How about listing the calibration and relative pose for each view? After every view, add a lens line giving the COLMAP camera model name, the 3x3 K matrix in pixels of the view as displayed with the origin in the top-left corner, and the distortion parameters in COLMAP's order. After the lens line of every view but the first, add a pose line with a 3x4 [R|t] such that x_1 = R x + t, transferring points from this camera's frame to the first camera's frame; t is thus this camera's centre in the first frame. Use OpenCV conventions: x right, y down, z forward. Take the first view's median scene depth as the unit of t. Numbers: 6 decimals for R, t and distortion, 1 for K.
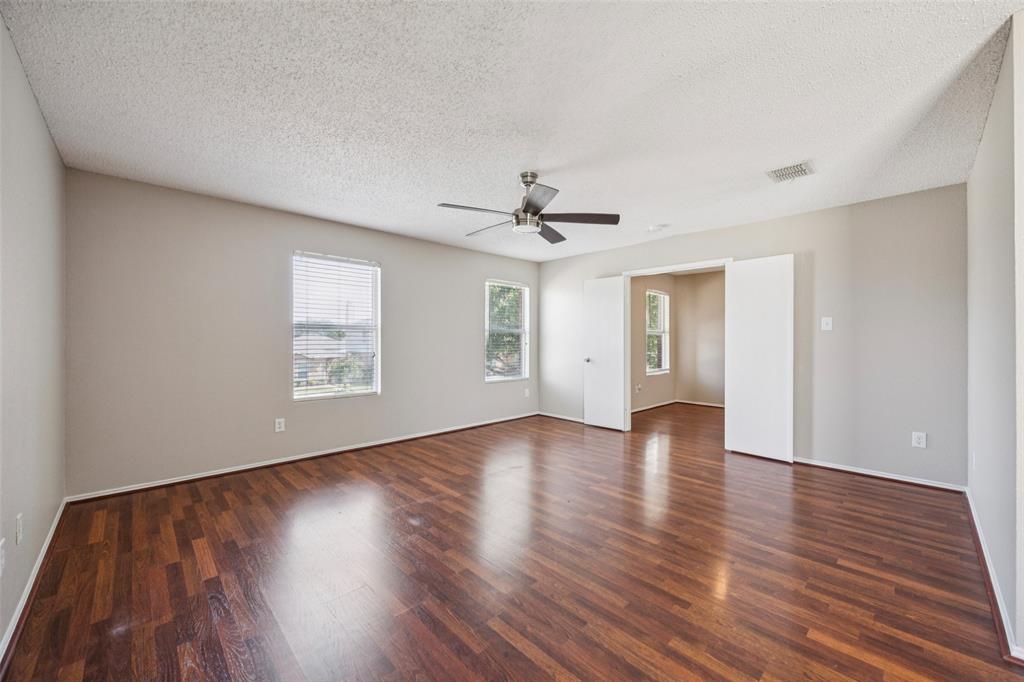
lens RADIAL K [[396.8, 0, 515.3], [0, 396.8, 340.1], [0, 0, 1]] dist [0.002089, 0.000032]
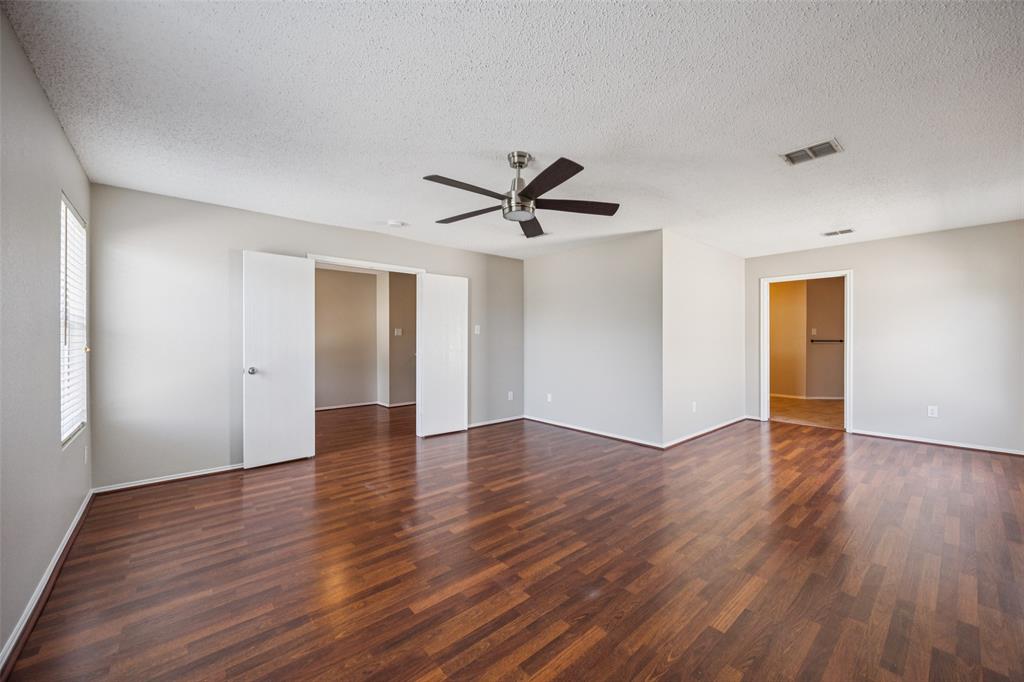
lens RADIAL K [[396.8, 0, 515.7], [0, 396.8, 341.7], [0, 0, 1]] dist [0.002089, 0.000032]
pose [[0.042542, 0.002202, 0.999092, -0.611013], [0.005928, 0.999979, -0.002457, 0.006695], [-0.999077, 0.006027, 0.042528, 0.701792]]
